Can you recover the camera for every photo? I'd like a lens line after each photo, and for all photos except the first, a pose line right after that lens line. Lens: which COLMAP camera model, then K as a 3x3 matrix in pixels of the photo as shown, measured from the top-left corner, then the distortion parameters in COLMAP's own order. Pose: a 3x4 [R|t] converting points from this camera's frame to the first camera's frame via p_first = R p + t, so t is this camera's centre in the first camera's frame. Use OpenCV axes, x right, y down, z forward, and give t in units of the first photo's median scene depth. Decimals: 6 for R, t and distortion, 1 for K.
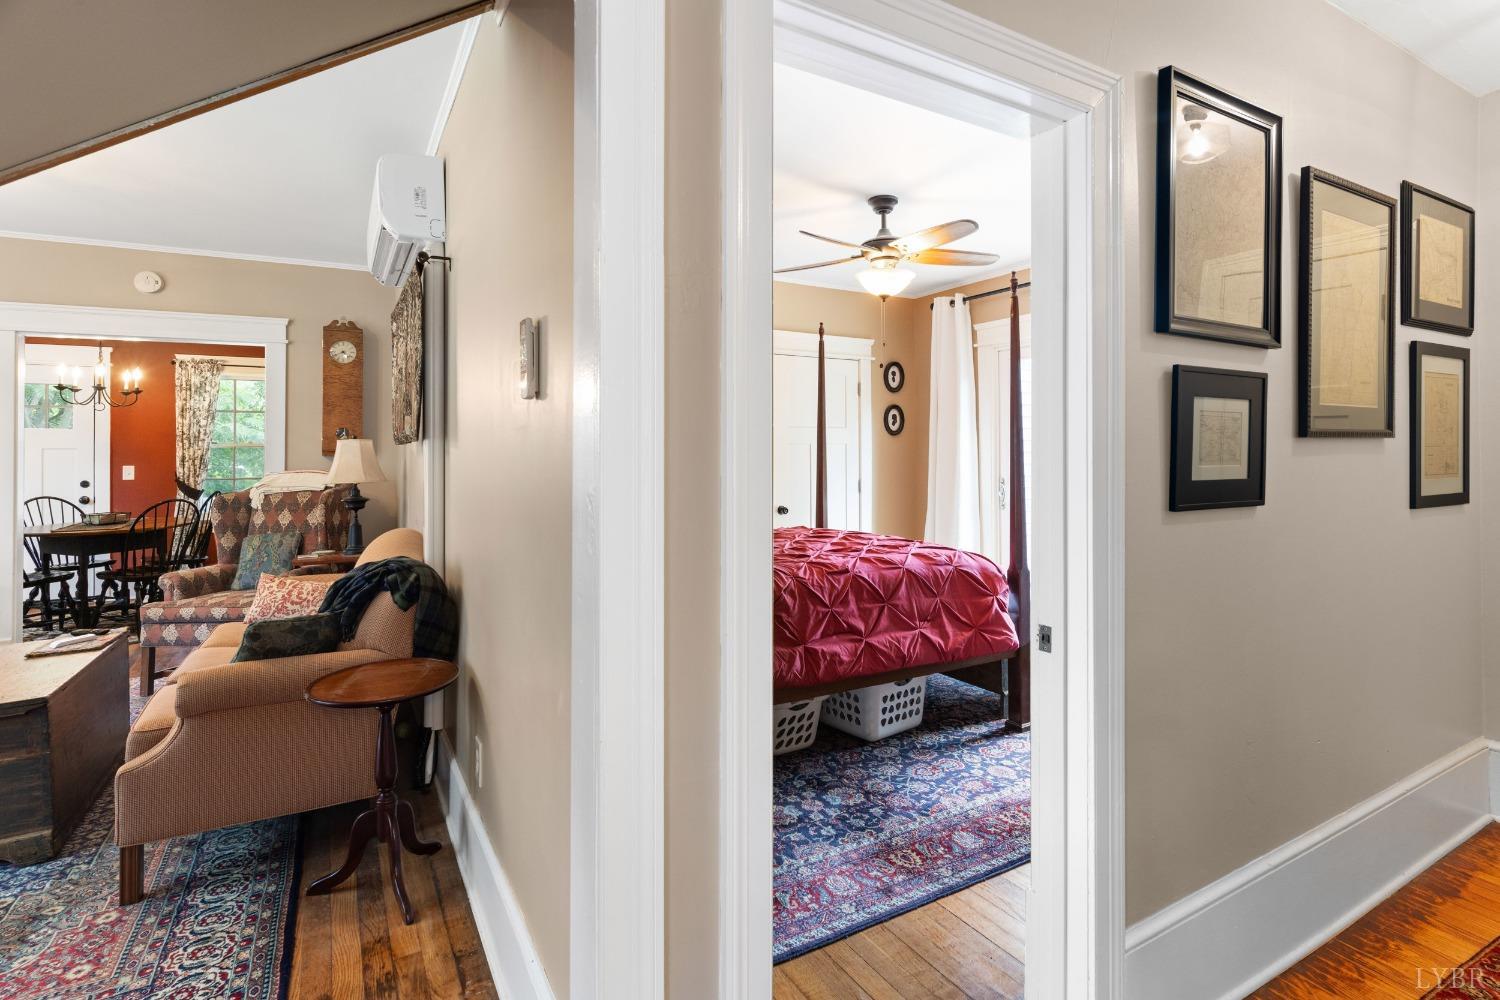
lens RADIAL K [[728.7, 0, 752.3], [0, 728.7, 442.9], [0, 0, 1]] dist [-0.000819, 0.000107]
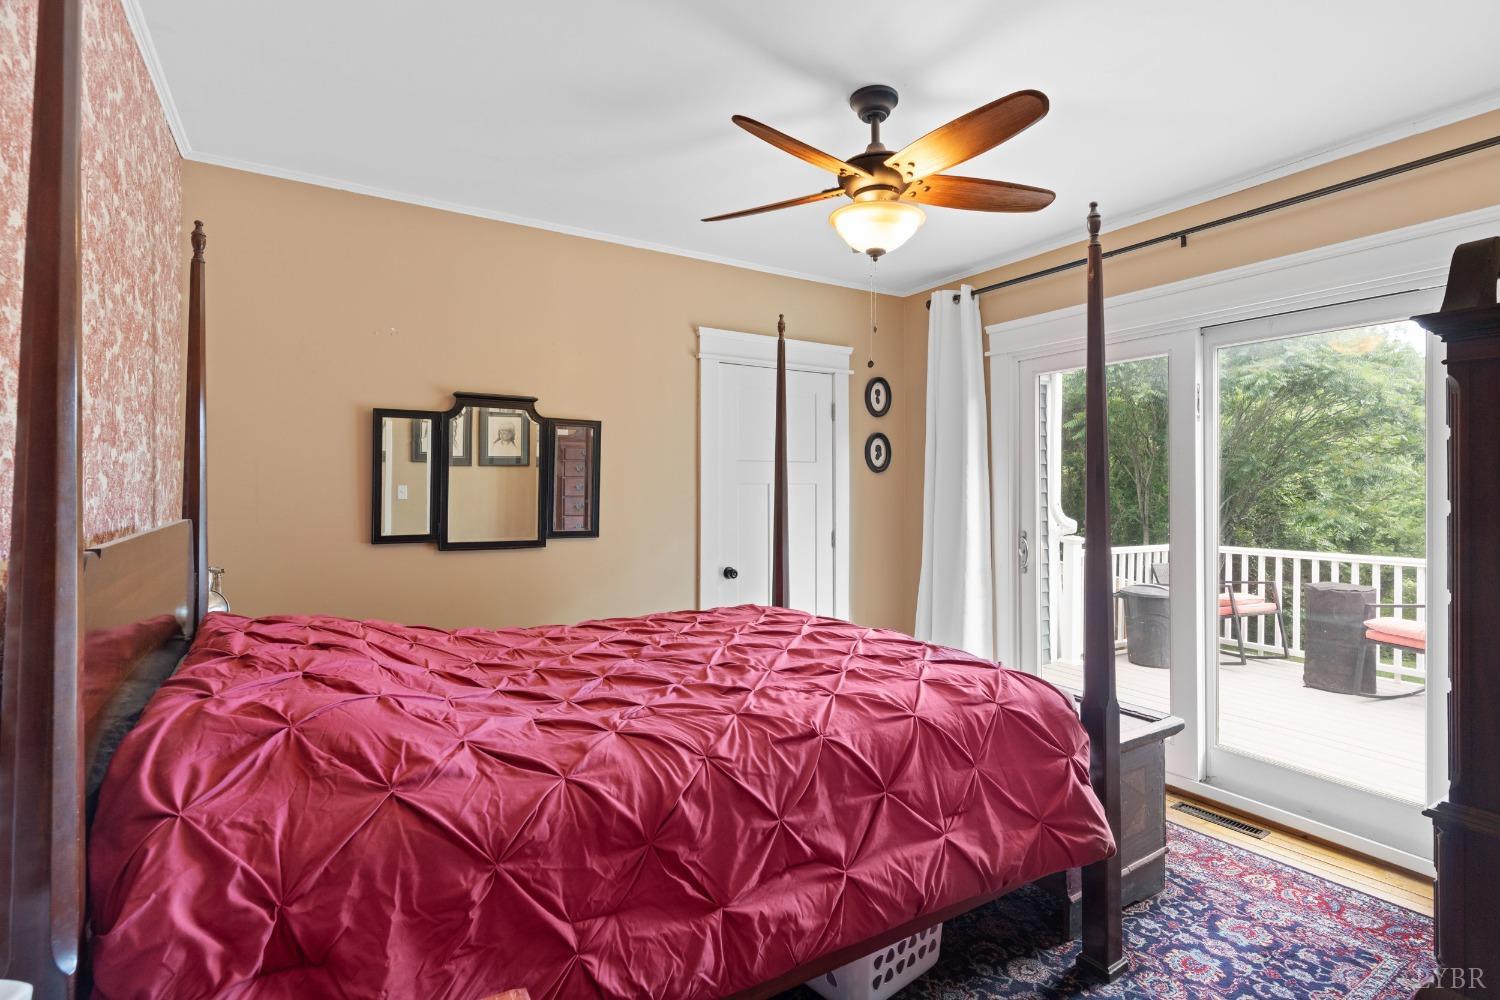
lens RADIAL K [[714.1, 0, 749.8], [0, 714.1, 488.6], [0, 0, 1]] dist [-0.000918, -0.000475]
pose [[0.999487, 0.001386, 0.032011, 0.062476], [-0.001913, 0.999863, 0.016426, -0.010318], [-0.031984, -0.016479, 0.999353, 0.449857]]
